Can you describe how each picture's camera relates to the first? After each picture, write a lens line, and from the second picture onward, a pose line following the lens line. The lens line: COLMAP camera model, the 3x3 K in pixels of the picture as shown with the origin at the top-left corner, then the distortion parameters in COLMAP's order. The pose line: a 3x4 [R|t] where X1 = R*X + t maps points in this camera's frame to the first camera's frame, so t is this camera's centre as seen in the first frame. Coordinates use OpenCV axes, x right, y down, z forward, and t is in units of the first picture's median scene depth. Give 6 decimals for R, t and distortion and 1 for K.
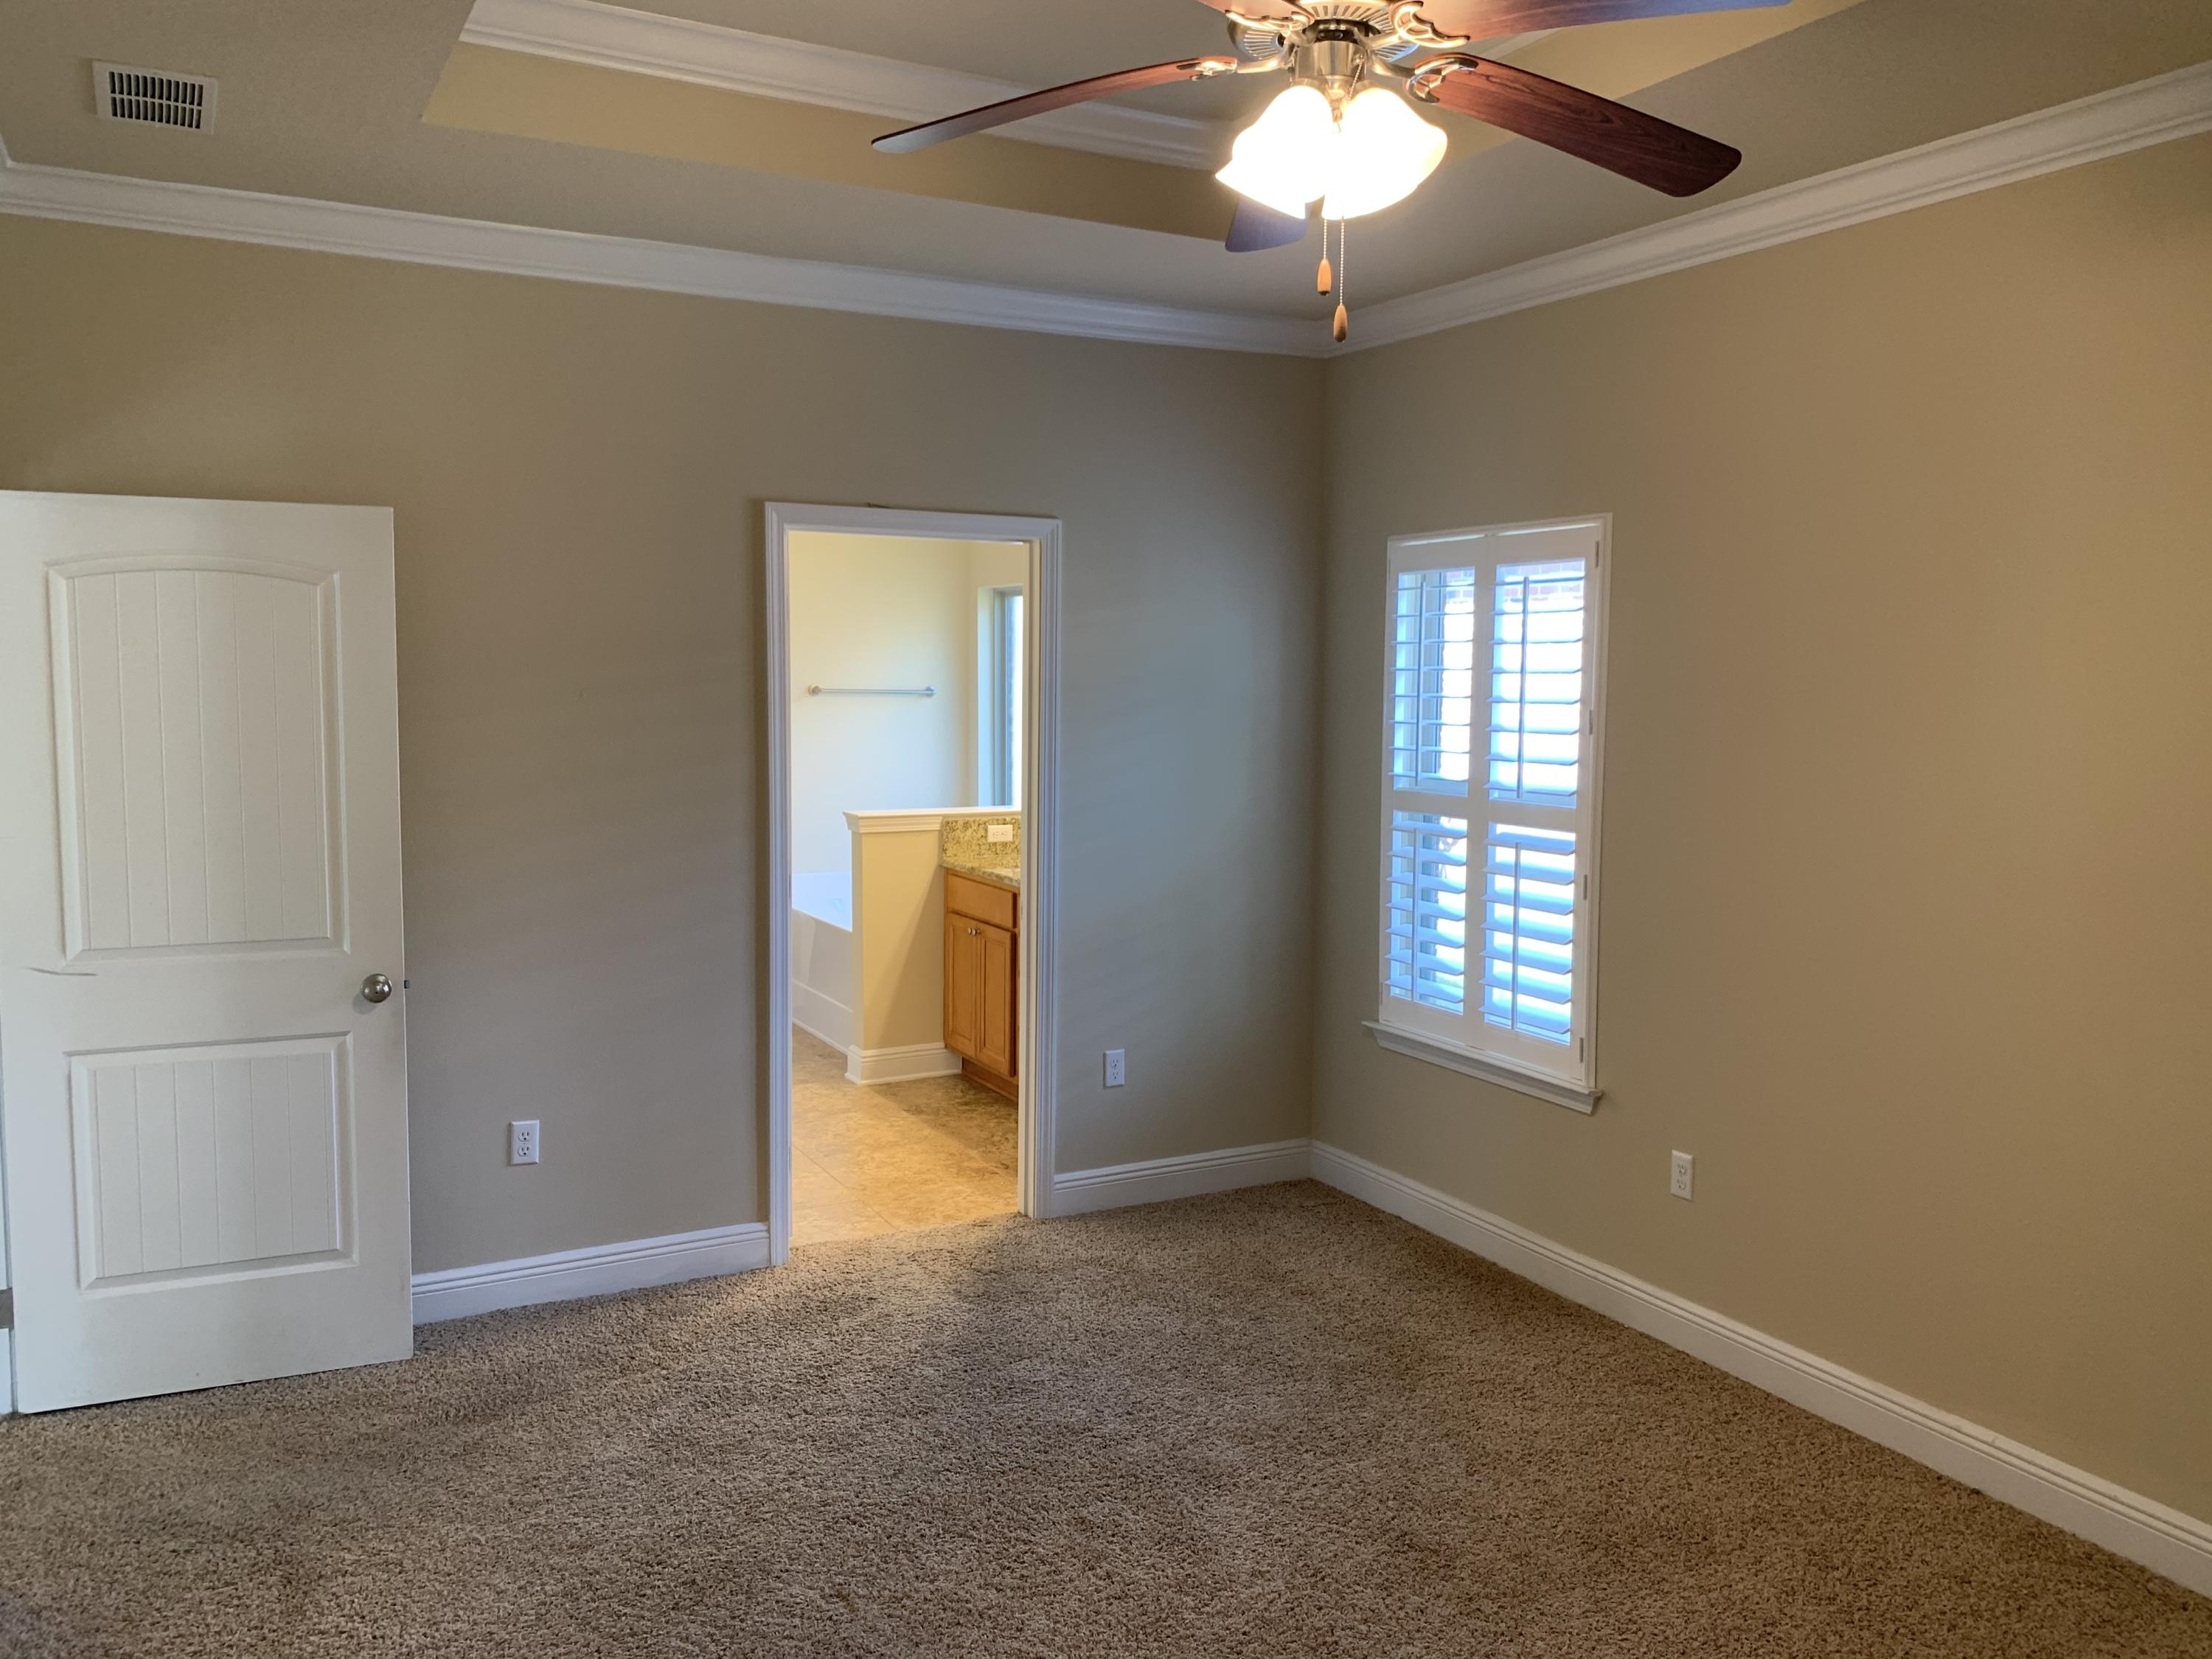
lens RADIAL K [[1693.9, 0, 1091.5], [0, 1693.9, 804.9], [0, 0, 1]] dist [0.115073, -0.203464]
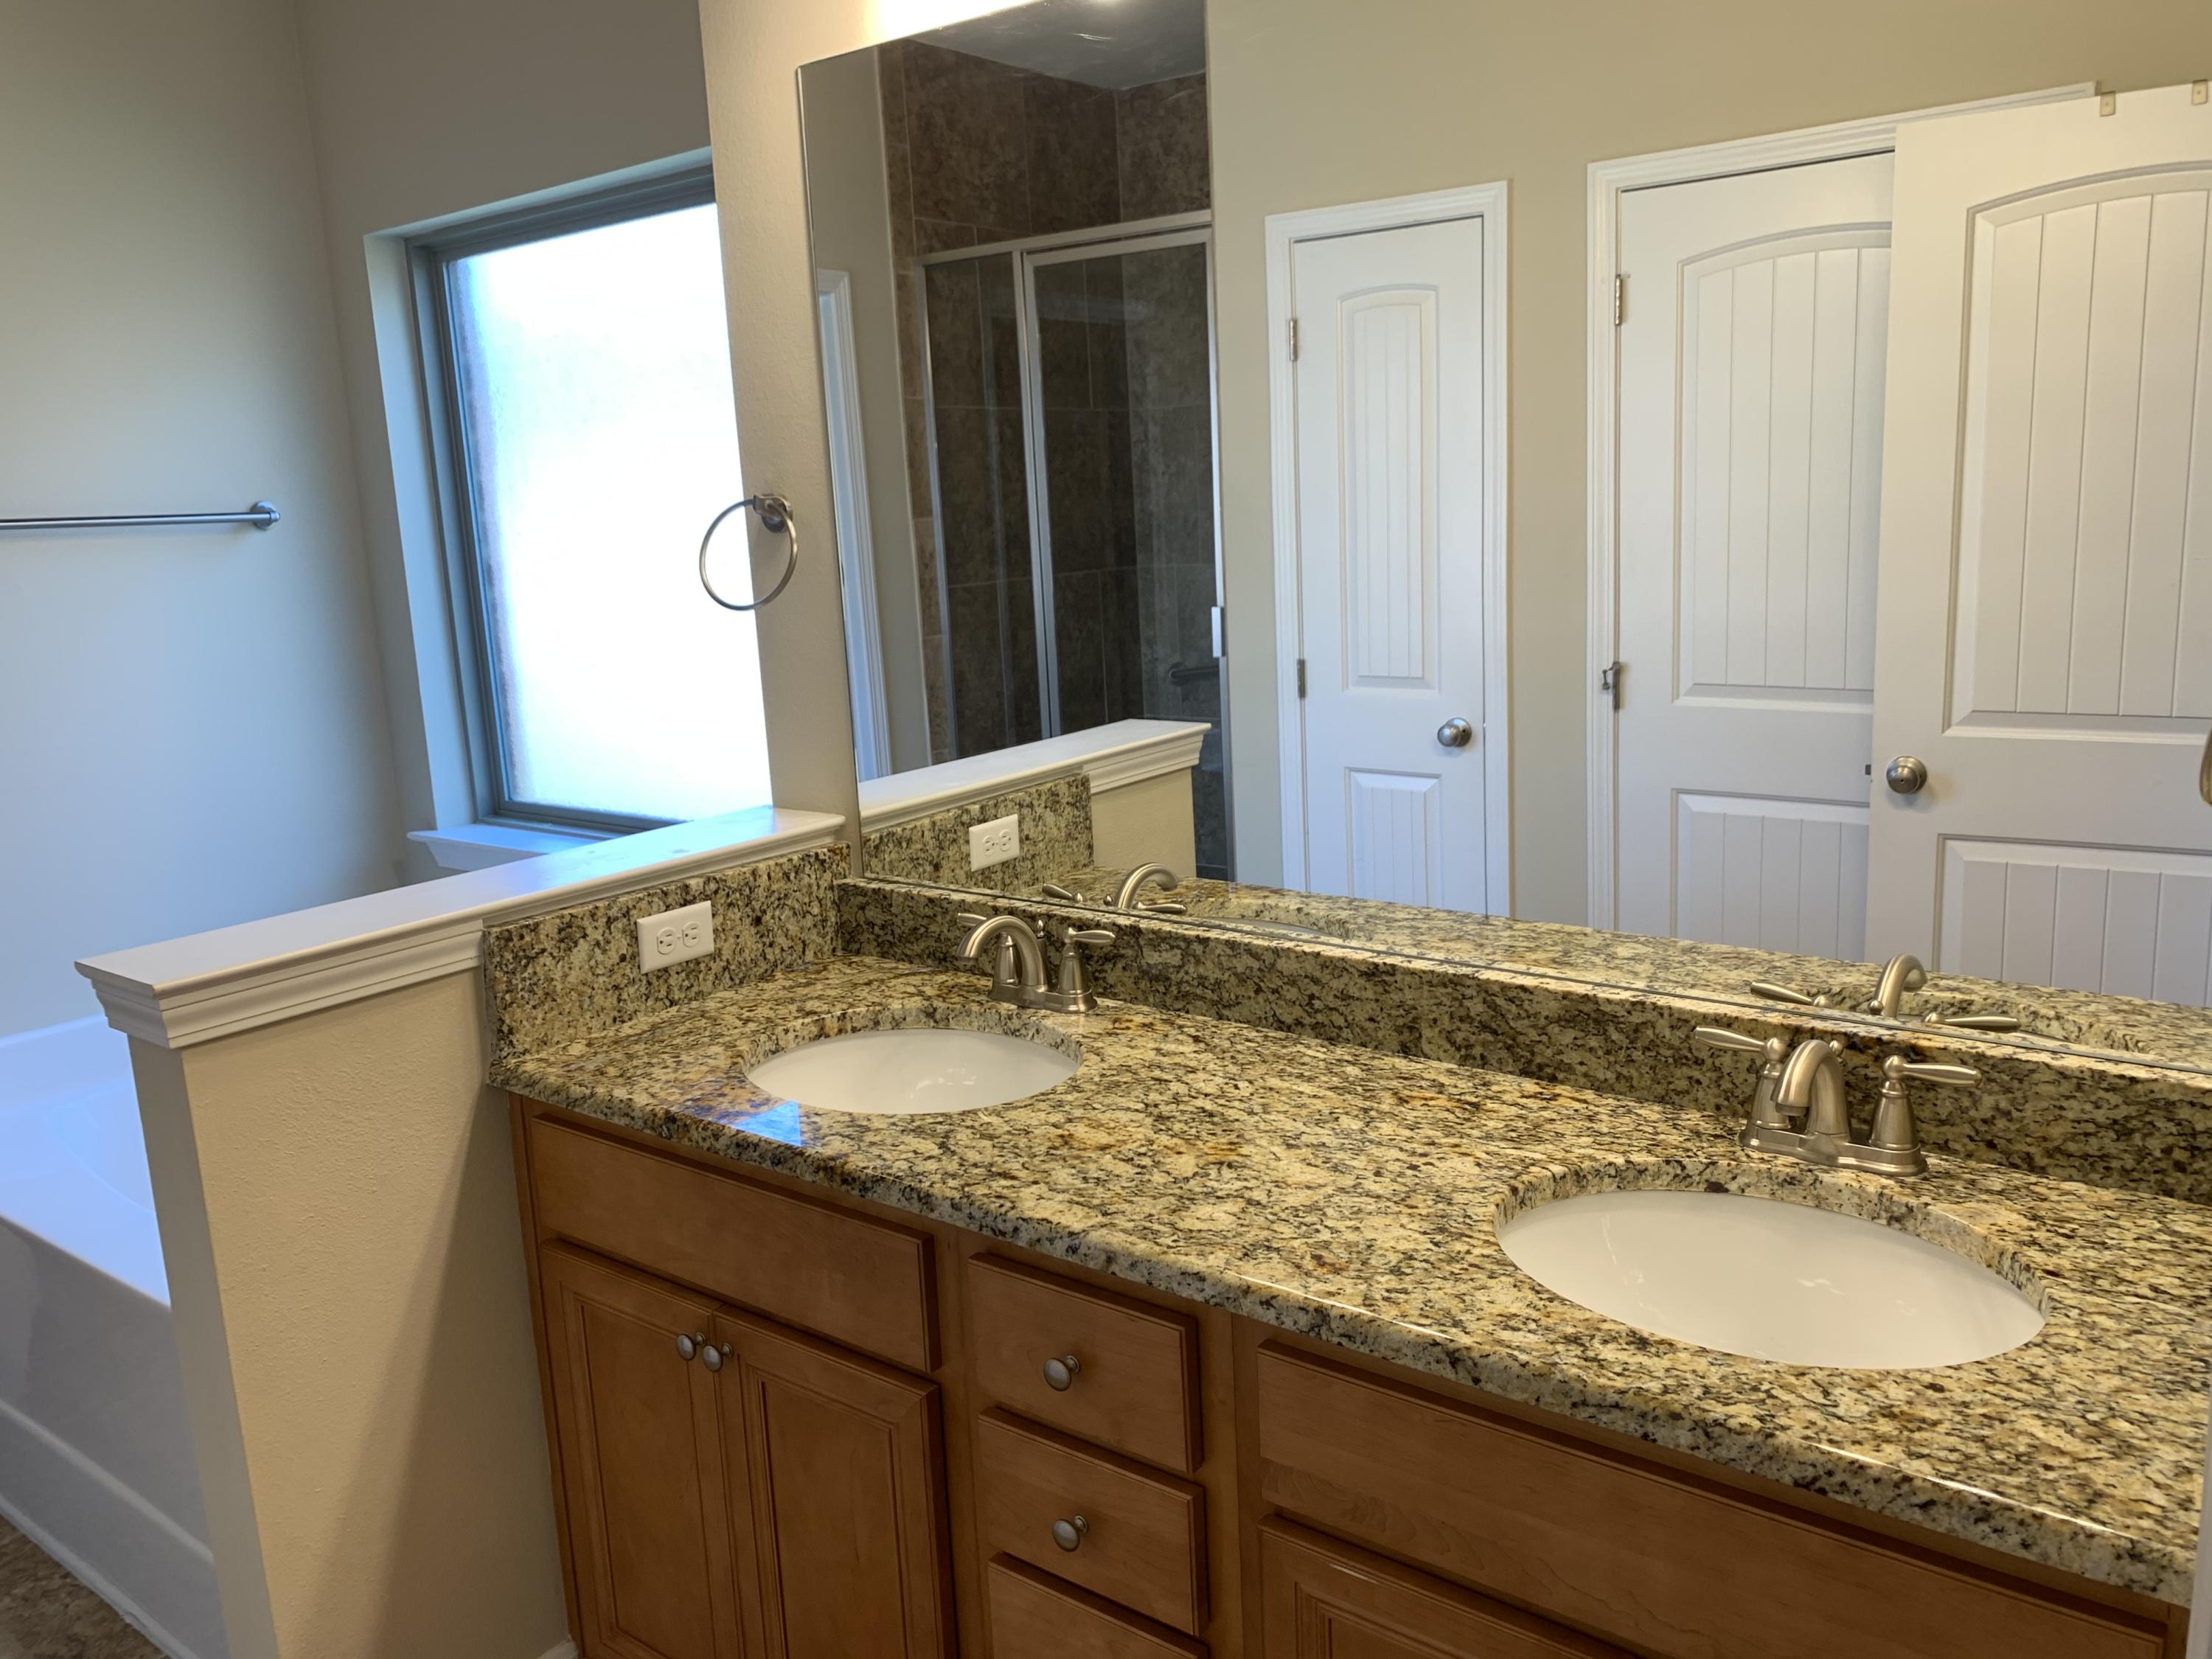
lens RADIAL K [[1676.7, 0, 1121.7], [0, 1676.7, 809.4], [0, 0, 1]] dist [0.043538, -0.058517]
pose [[0.904894, -0.130784, 0.405046, -0.103715], [0.089737, 0.988854, 0.118810, -0.035719], [-0.416069, -0.071163, 0.906544, 0.704698]]
